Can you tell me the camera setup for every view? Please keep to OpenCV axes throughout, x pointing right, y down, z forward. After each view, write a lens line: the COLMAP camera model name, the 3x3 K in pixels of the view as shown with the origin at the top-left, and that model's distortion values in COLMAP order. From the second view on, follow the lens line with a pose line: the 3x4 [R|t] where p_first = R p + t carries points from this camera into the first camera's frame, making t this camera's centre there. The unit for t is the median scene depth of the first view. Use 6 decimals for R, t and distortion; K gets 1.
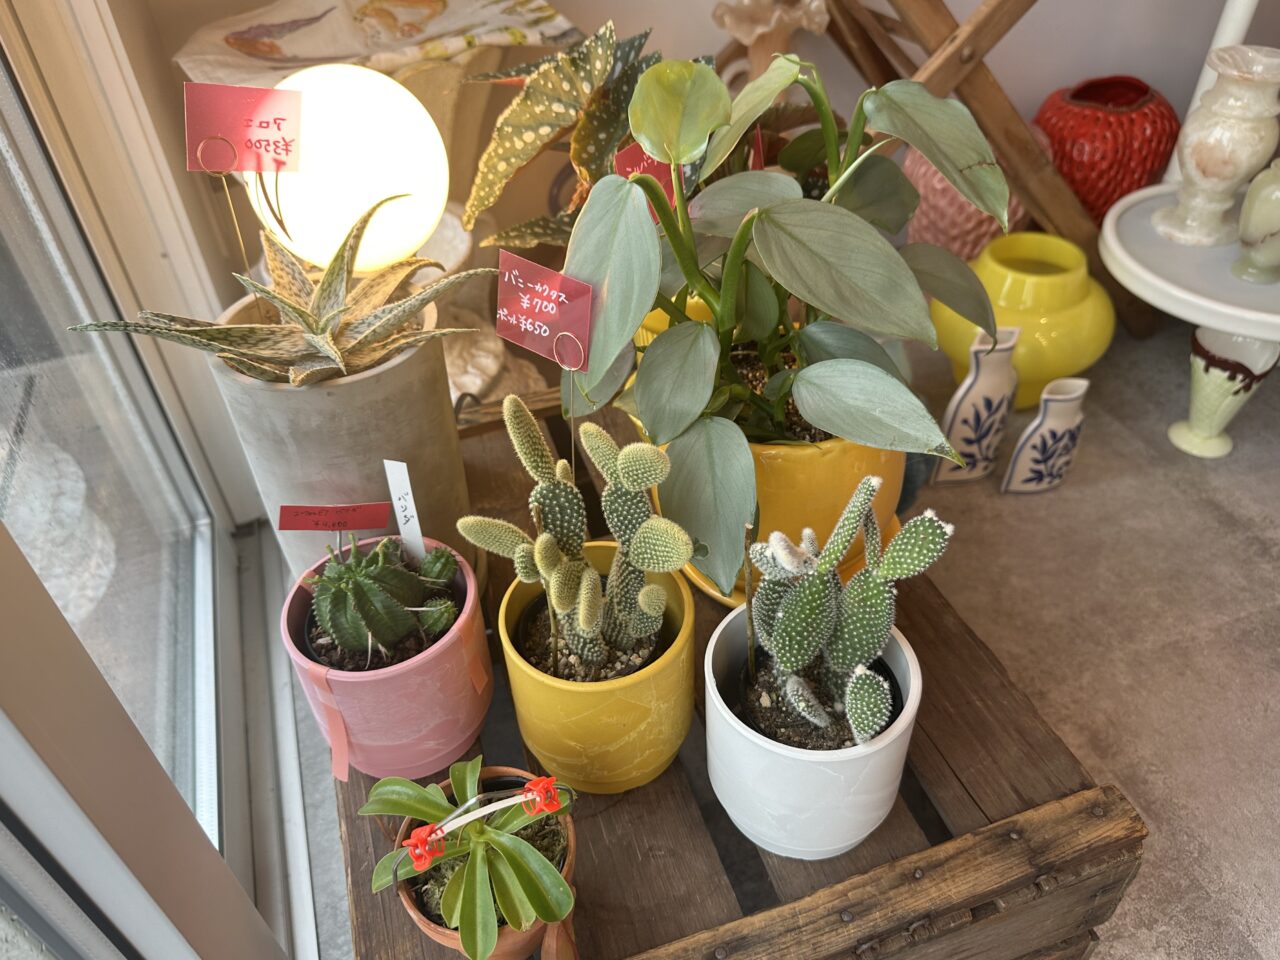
lens RADIAL K [[932.9, 0, 641.6], [0, 932.9, 479.0], [0, 0, 1]] dist [-0.004832, -0.004879]
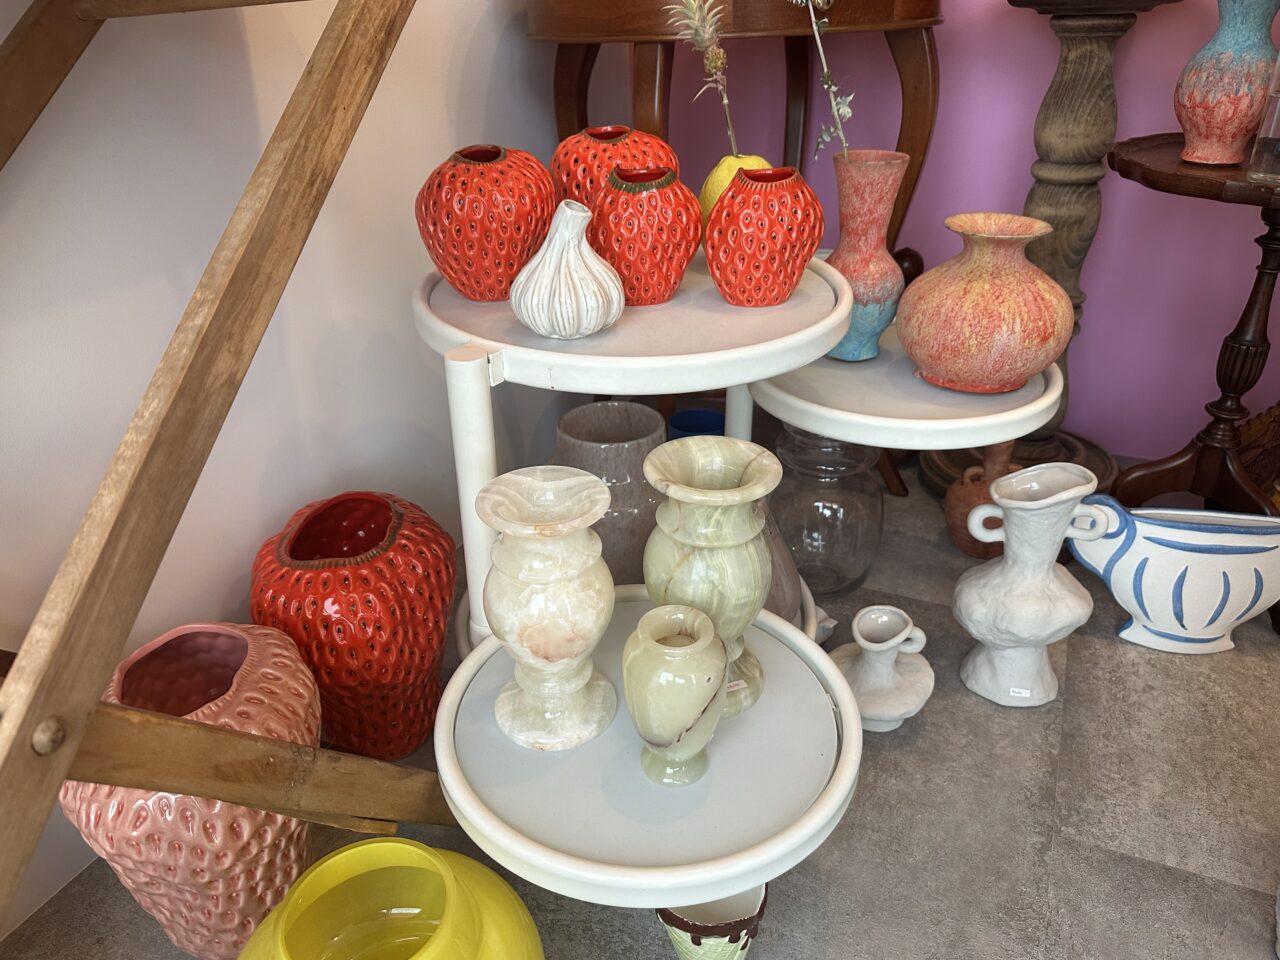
lens RADIAL K [[932.9, 0, 638.6], [0, 932.9, 481.5], [0, 0, 1]] dist [-0.004832, -0.004879]
pose [[0.682762, -0.307723, 0.662678, 0.249240], [0.467602, 0.880945, -0.072696, -0.347033], [-0.561413, 0.359504, 0.745368, 0.424063]]
